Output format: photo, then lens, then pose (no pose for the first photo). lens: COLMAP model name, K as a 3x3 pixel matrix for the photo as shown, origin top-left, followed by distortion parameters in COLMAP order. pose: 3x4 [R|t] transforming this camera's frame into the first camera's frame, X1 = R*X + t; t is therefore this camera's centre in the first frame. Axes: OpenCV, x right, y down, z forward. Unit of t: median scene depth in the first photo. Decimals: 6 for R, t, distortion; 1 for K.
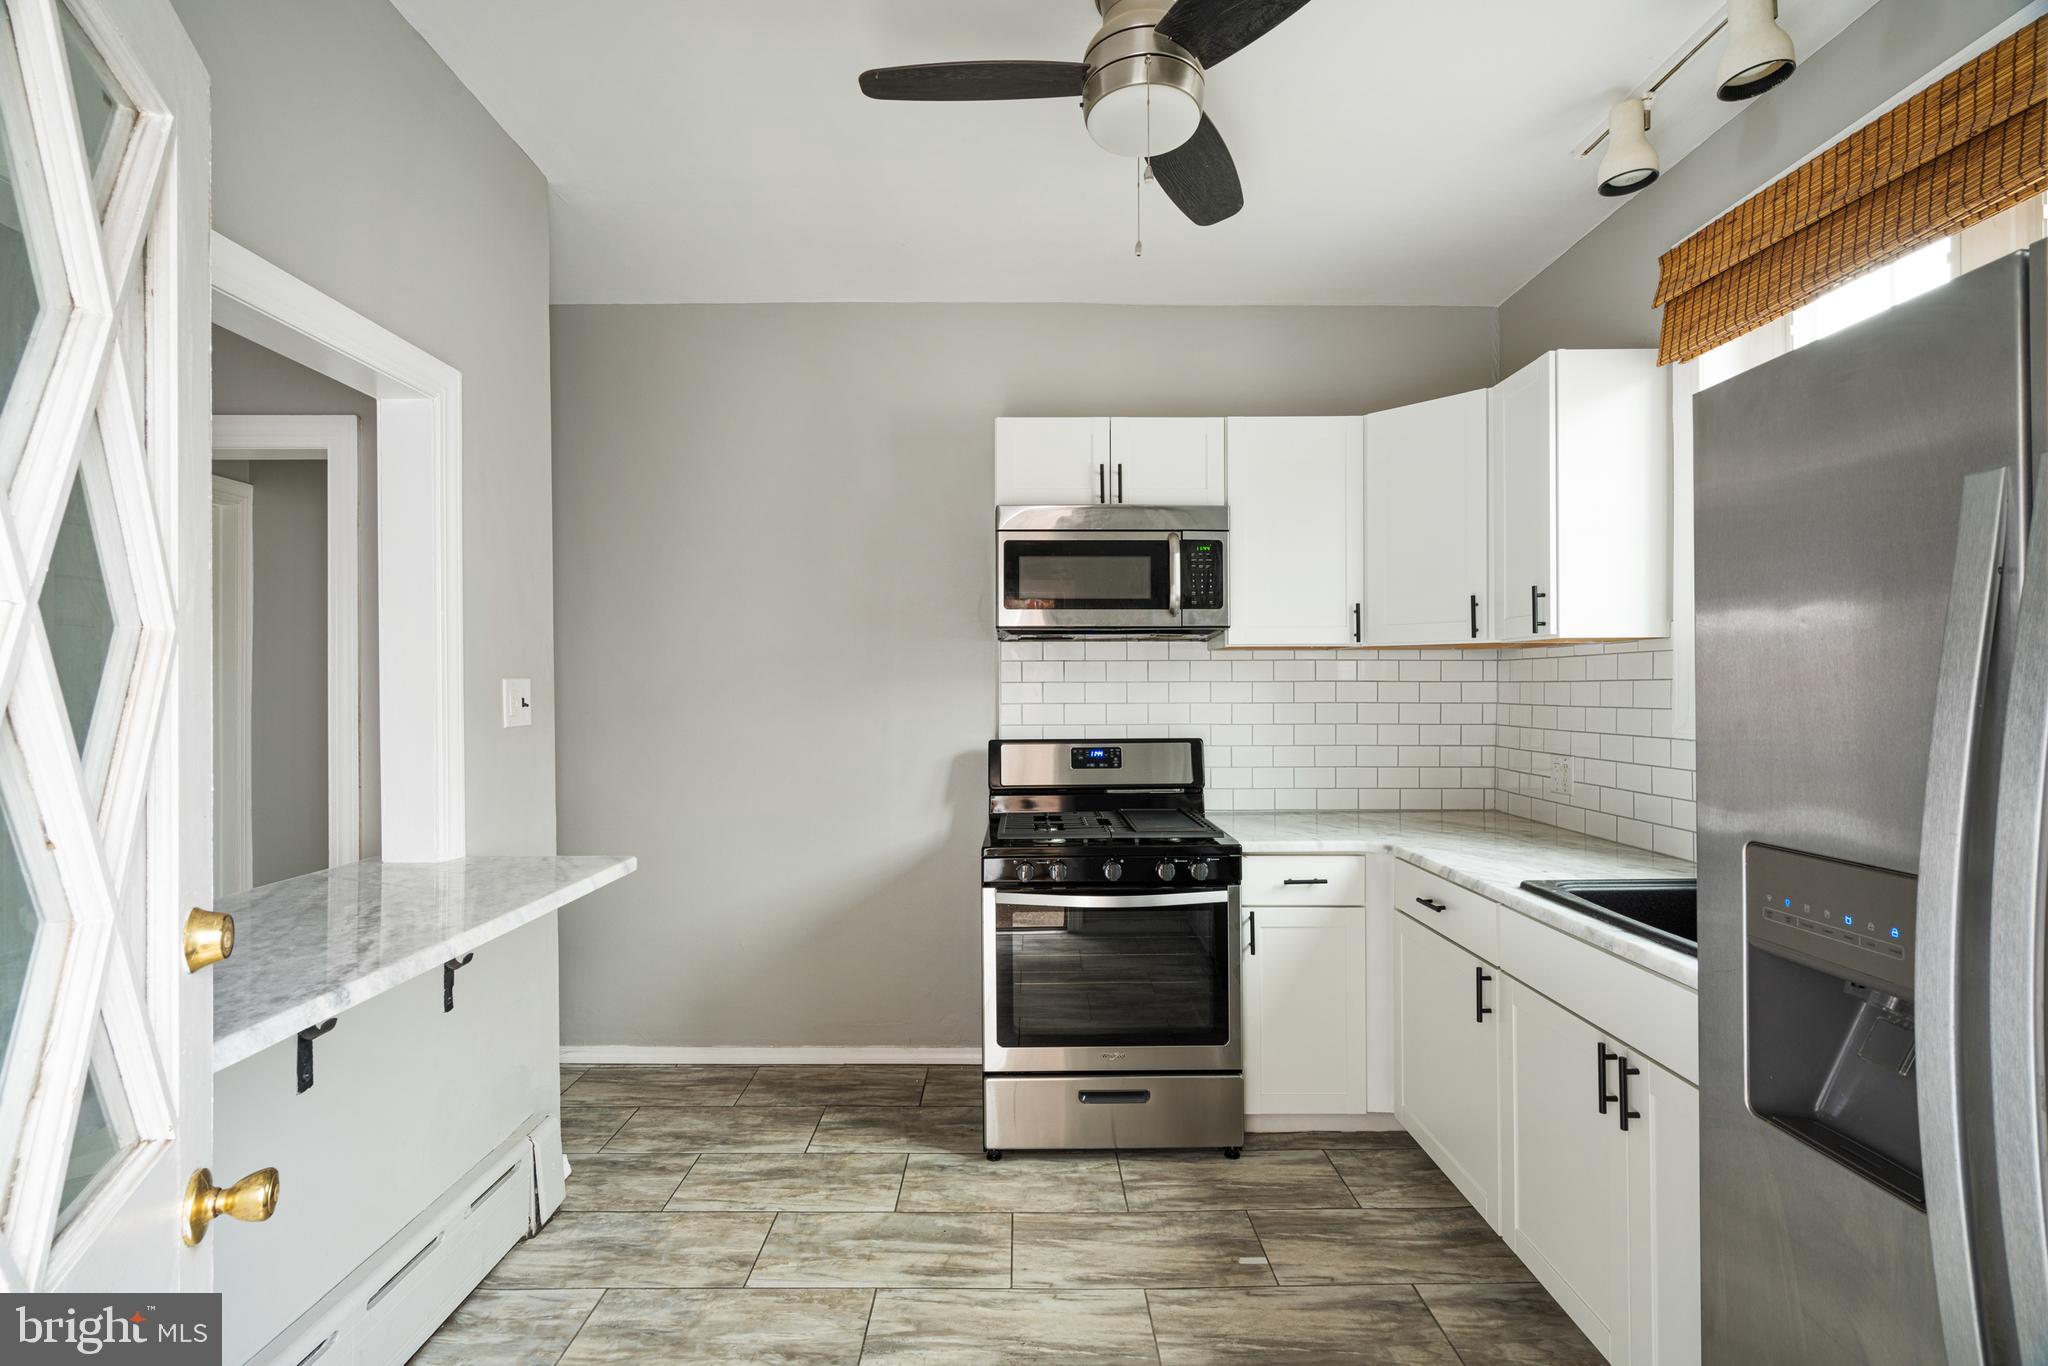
lens RADIAL K [[929.5, 0, 1021.8], [0, 929.5, 682.3], [0, 0, 1]] dist [-0.003559, -0.000194]
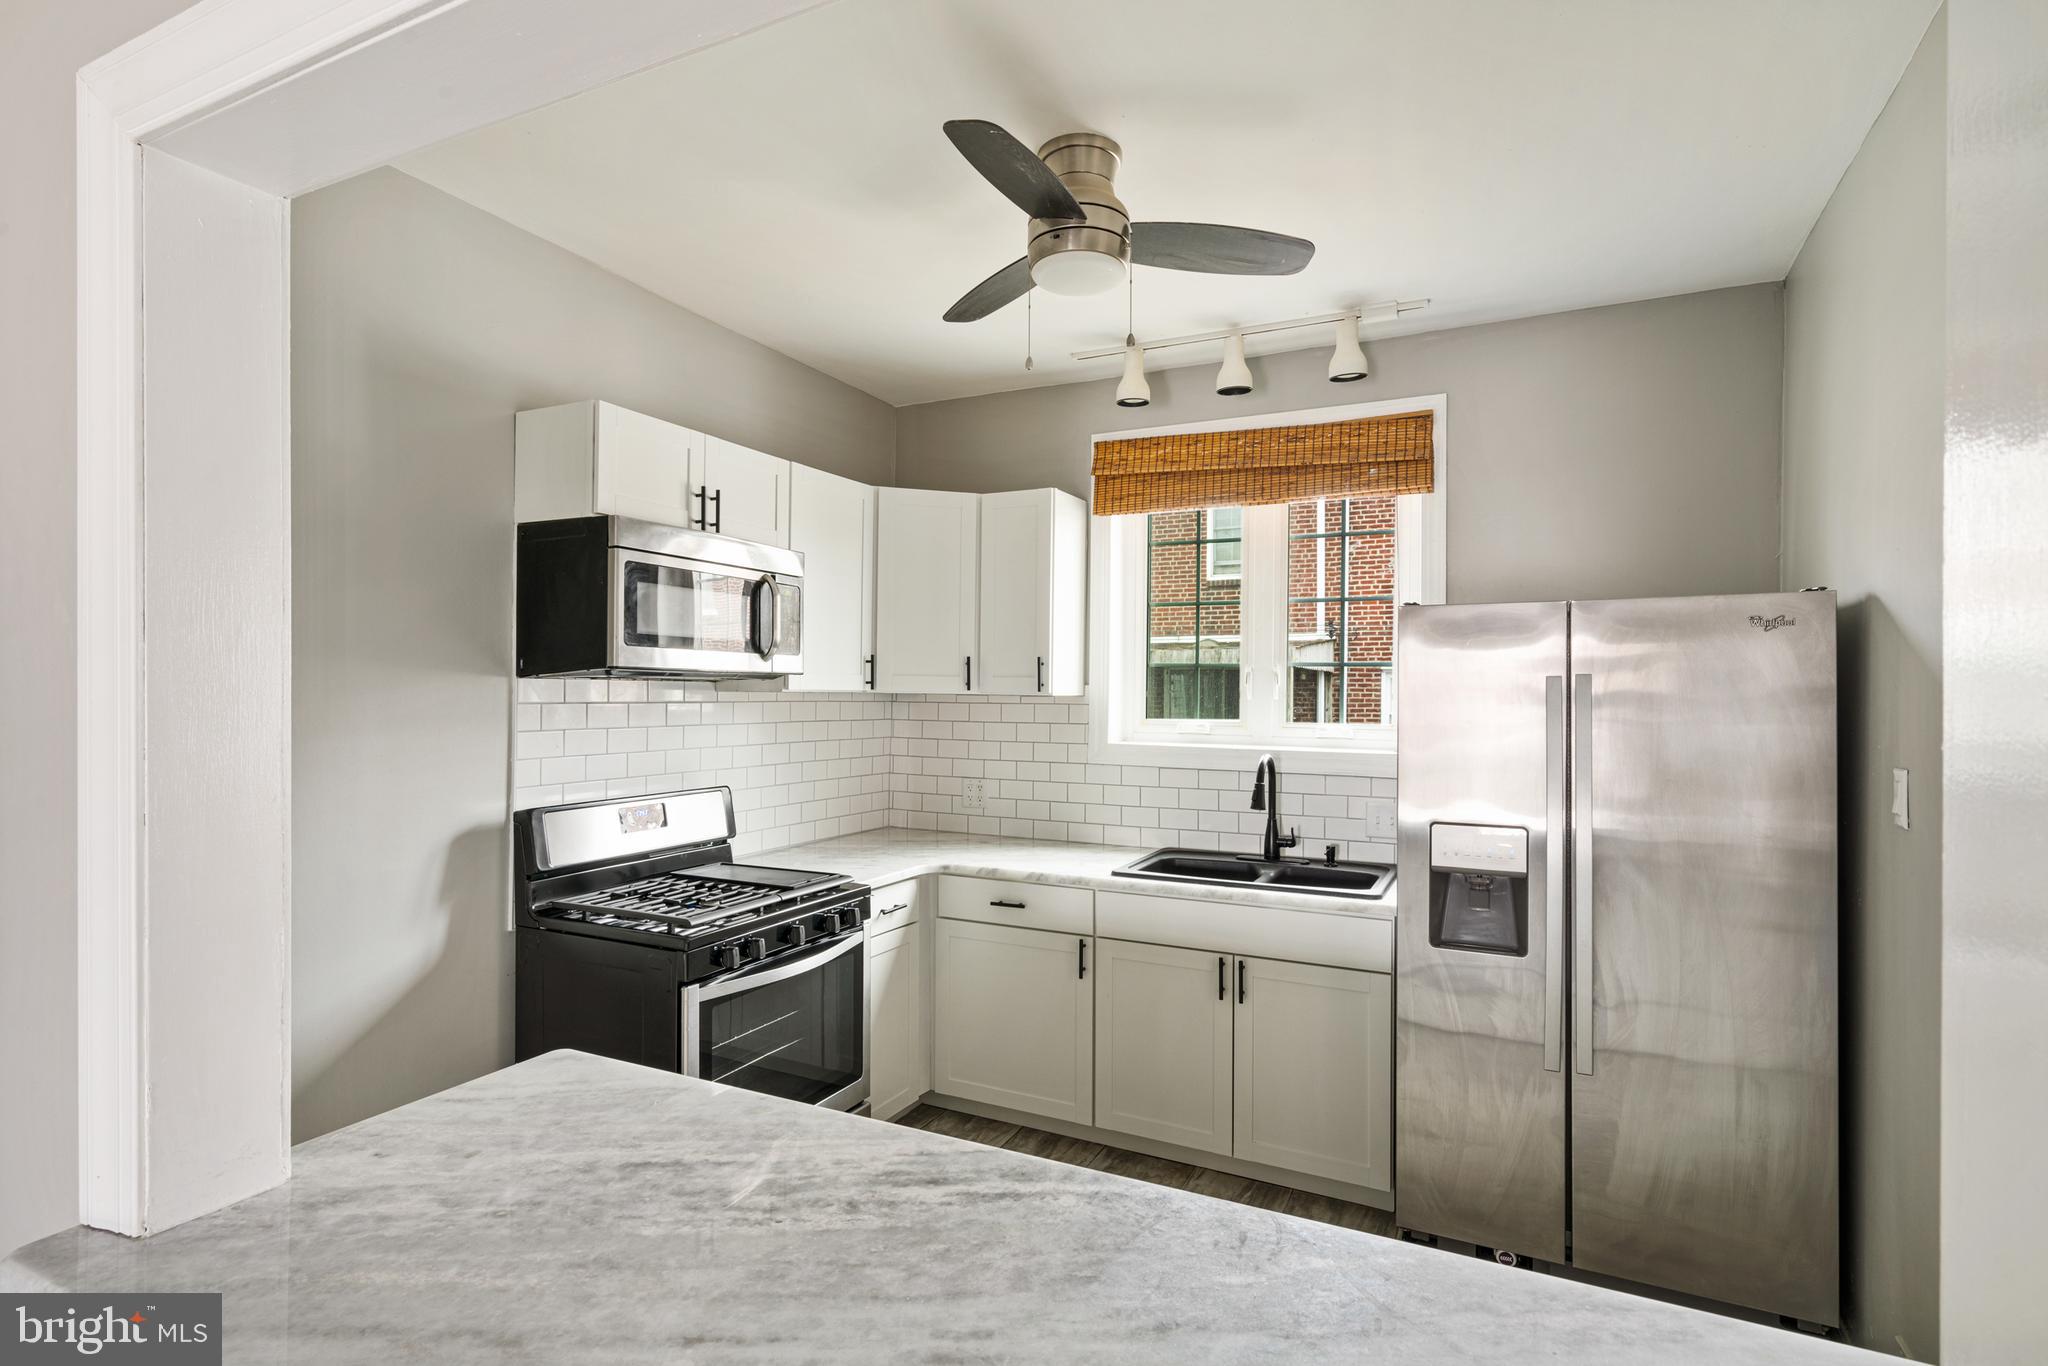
lens RADIAL K [[1012.0, 0, 1025.0], [0, 1012.0, 686.1], [0, 0, 1]] dist [-0.021756, -0.000194]
pose [[0.439075, 0.010715, 0.898386, -0.819543], [-0.015935, 0.999864, -0.004137, -0.056789], [-0.898309, -0.012499, 0.439186, 0.381081]]
